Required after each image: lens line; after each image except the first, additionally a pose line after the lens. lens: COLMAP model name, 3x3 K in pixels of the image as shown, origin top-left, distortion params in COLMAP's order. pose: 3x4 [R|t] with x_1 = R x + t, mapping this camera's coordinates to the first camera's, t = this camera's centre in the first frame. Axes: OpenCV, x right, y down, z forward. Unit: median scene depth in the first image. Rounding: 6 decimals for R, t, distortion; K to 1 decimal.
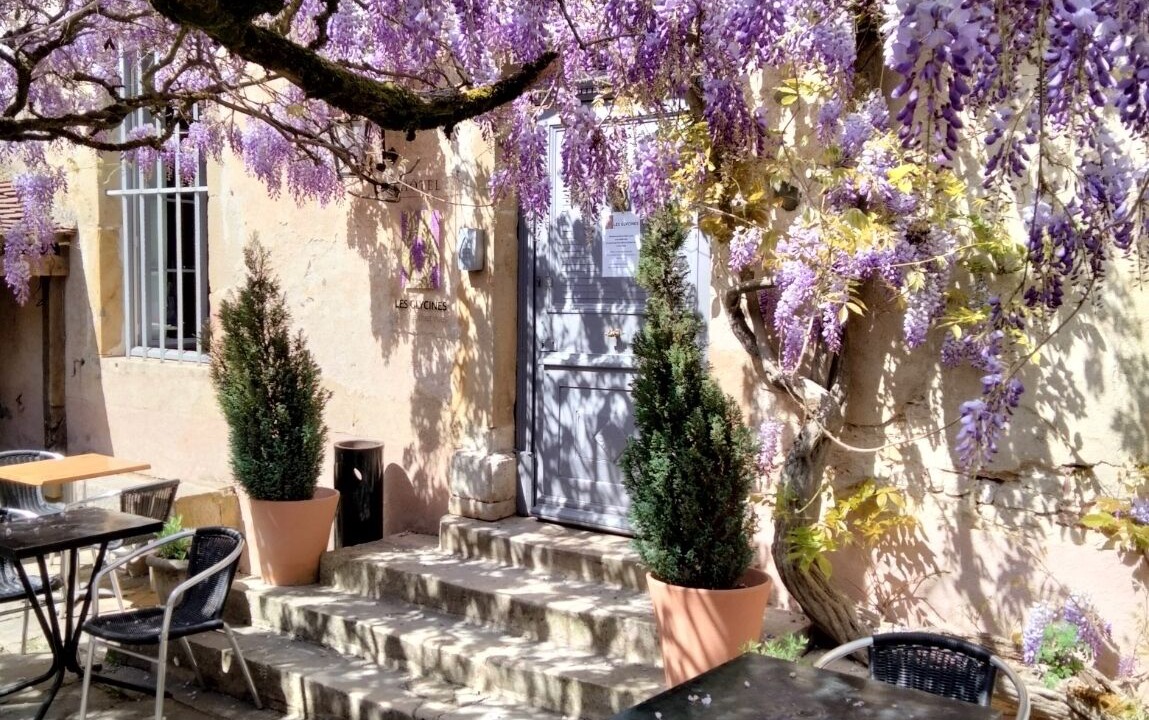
lens RADIAL K [[1116.5, 0, 575.8], [0, 1116.5, 365.8], [0, 0, 1]] dist [0.078854, 0.000000]
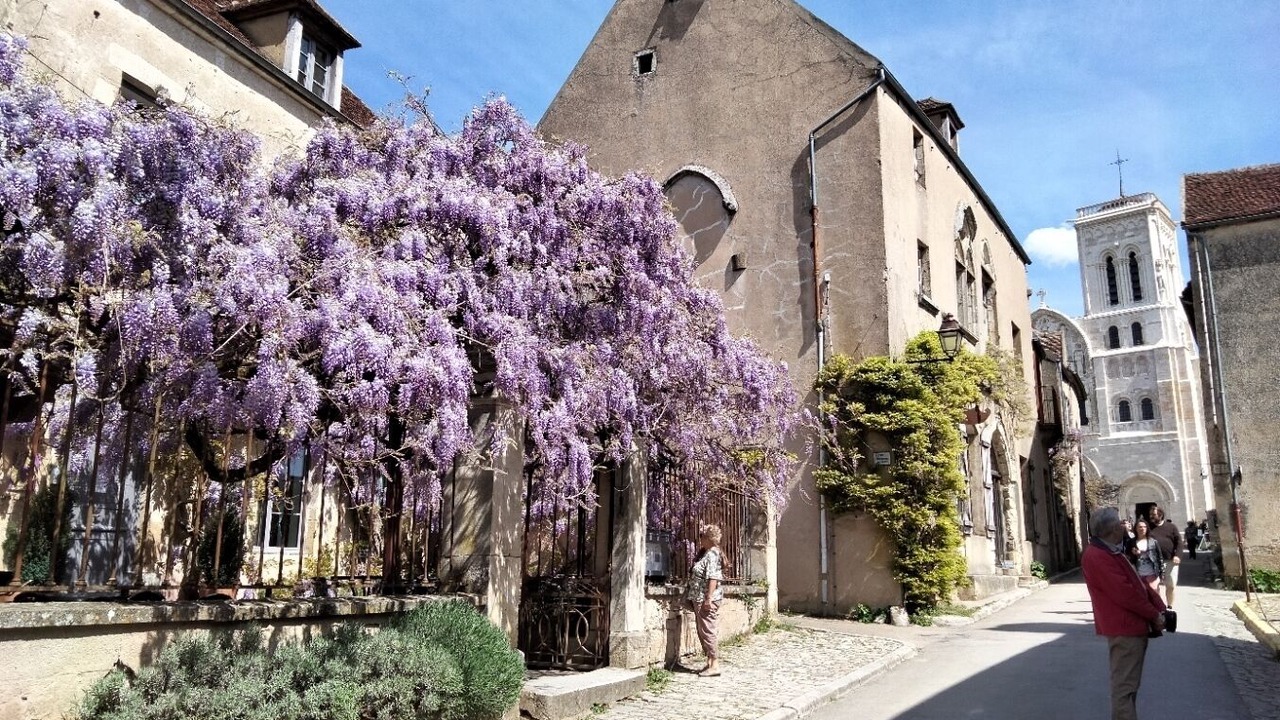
lens RADIAL K [[943.1, 0, 641.0], [0, 943.1, 362.4], [0, 0, 1]] dist [0.006532, 0.000037]
pose [[-0.318252, 0.192805, 0.928193, -2.200682], [0.061318, 0.981236, -0.182799, 0.085506], [-0.946021, -0.001261, -0.324103, 0.536359]]
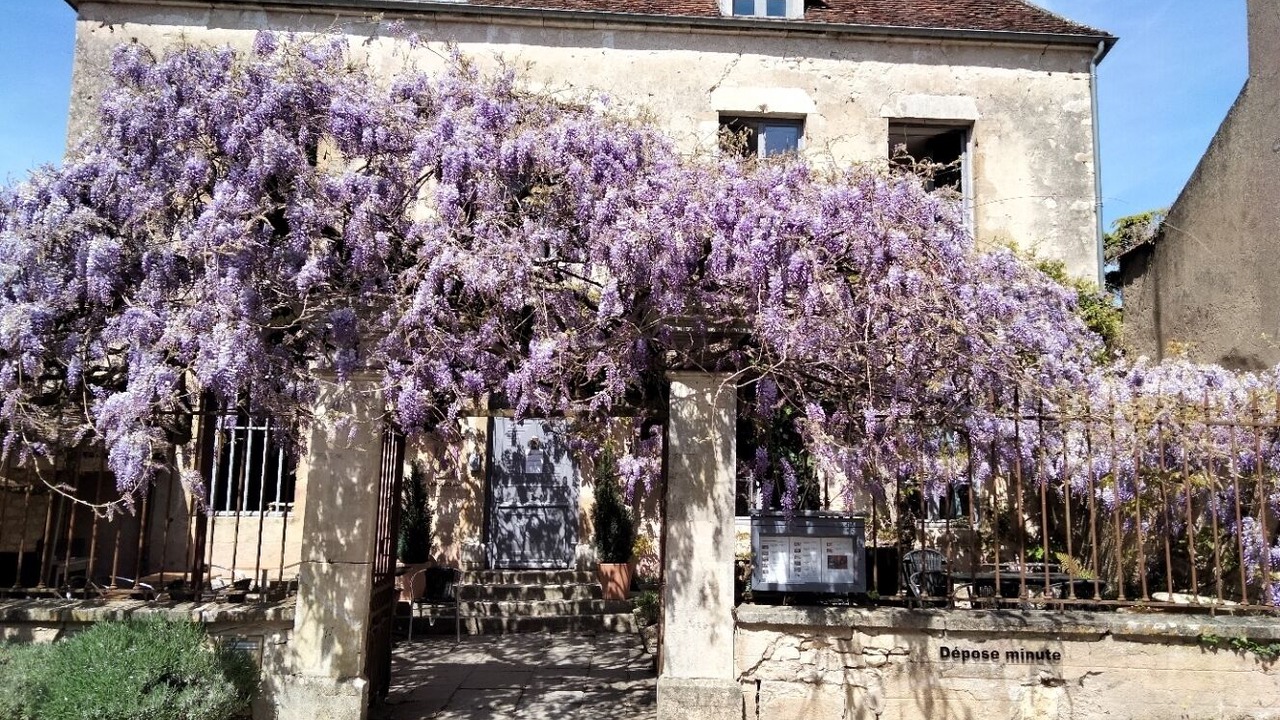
lens RADIAL K [[943.1, 0, 643.1], [0, 943.1, 358.6], [0, 0, 1]] dist [0.006532, 0.000037]
pose [[0.747716, 0.090397, 0.657836, -1.263085], [0.049374, 0.980379, -0.190840, 0.096055], [-0.662180, 0.175174, 0.728582, -0.882599]]
